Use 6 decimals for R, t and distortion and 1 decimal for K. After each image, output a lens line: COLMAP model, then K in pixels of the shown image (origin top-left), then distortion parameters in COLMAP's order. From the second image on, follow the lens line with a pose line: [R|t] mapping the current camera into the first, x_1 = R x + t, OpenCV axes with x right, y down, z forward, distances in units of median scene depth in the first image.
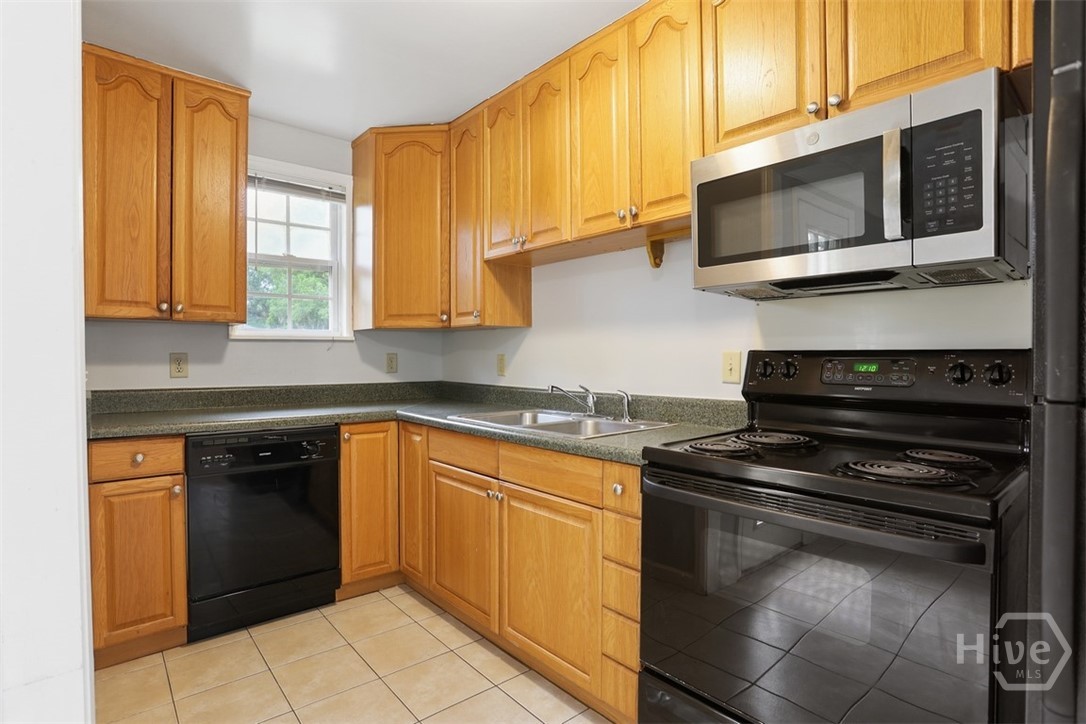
lens RADIAL K [[545.6, 0, 546.8], [0, 545.6, 362.2], [0, 0, 1]] dist [-0.072565, 0.033509]
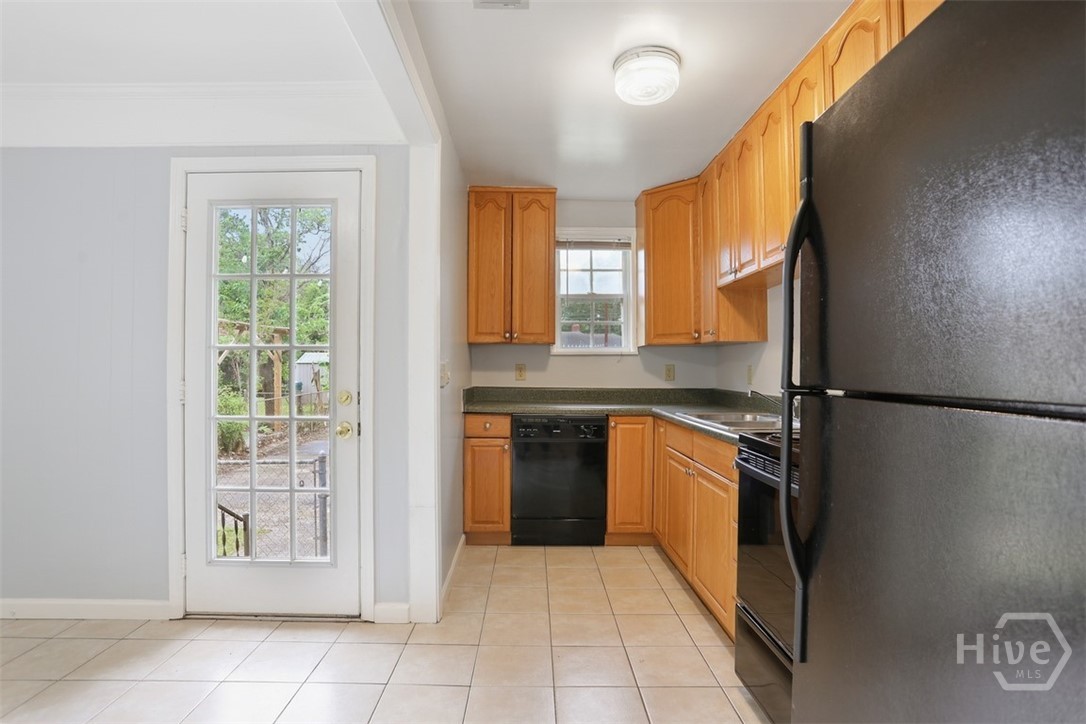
lens RADIAL K [[563.3, 0, 529.3], [0, 563.3, 360.3], [0, 0, 1]] dist [-0.076721, 0.041428]
pose [[0.757890, -0.005397, -0.652360, 0.439537], [-0.011671, 0.999694, -0.021830, 0.007778], [0.652278, 0.024158, 0.757595, -0.248534]]
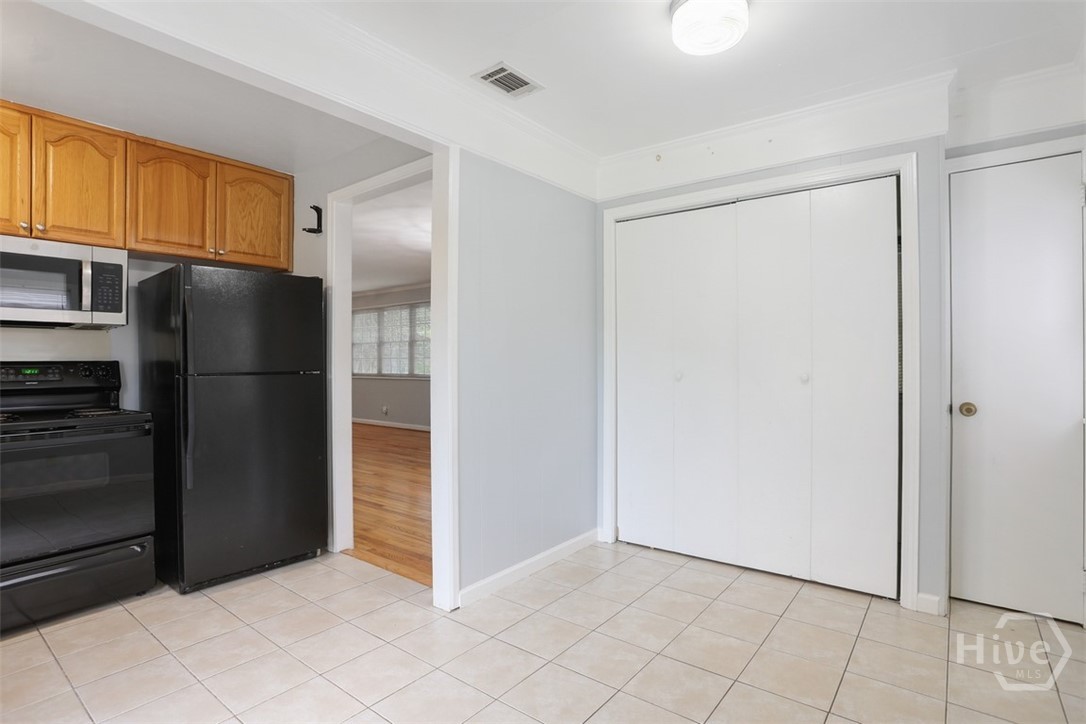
lens RADIAL K [[540.2, 0, 539.7], [0, 540.2, 358.6], [0, 0, 1]] dist [-0.018914, 0.000298]
pose [[-0.193501, 0.002926, 0.981096, -0.991765], [0.018913, 0.999821, 0.000748, -0.001244], [-0.980918, 0.018701, -0.193521, -0.215809]]
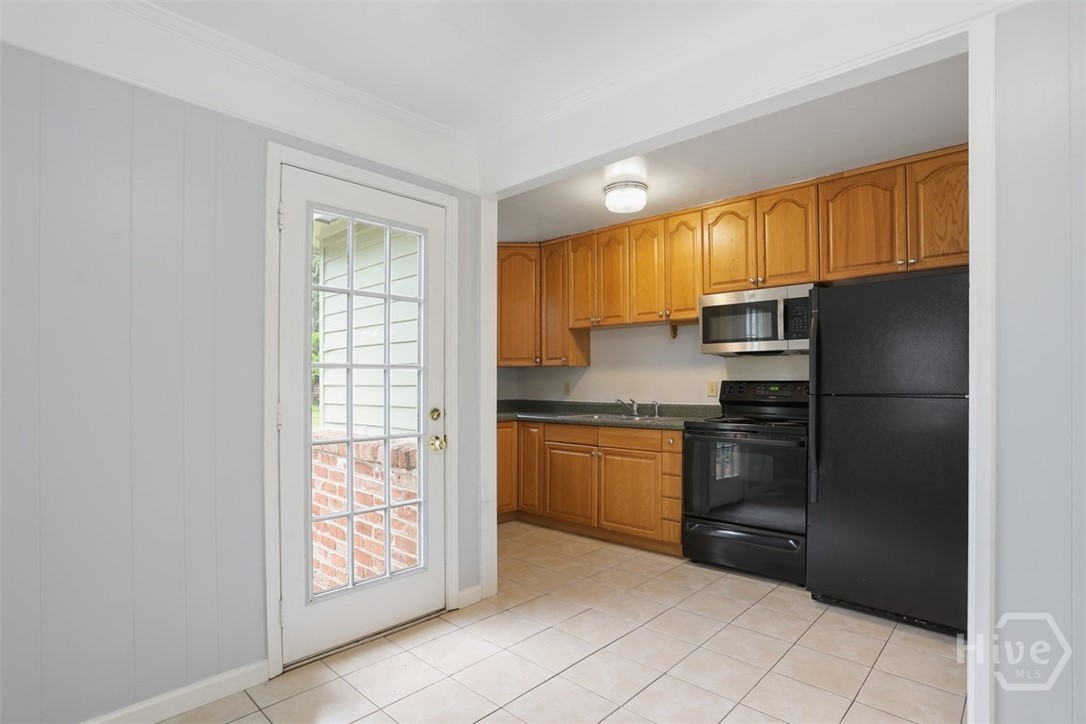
lens RADIAL K [[556.6, 0, 544.7], [0, 556.6, 381.6], [0, 0, 1]] dist [-0.044345, 0.018575]
pose [[0.993462, 0.001169, 0.114156, -0.459078], [0.000605, 0.999880, -0.015500, 0.012020], [-0.114160, 0.015468, 0.993342, -0.877912]]
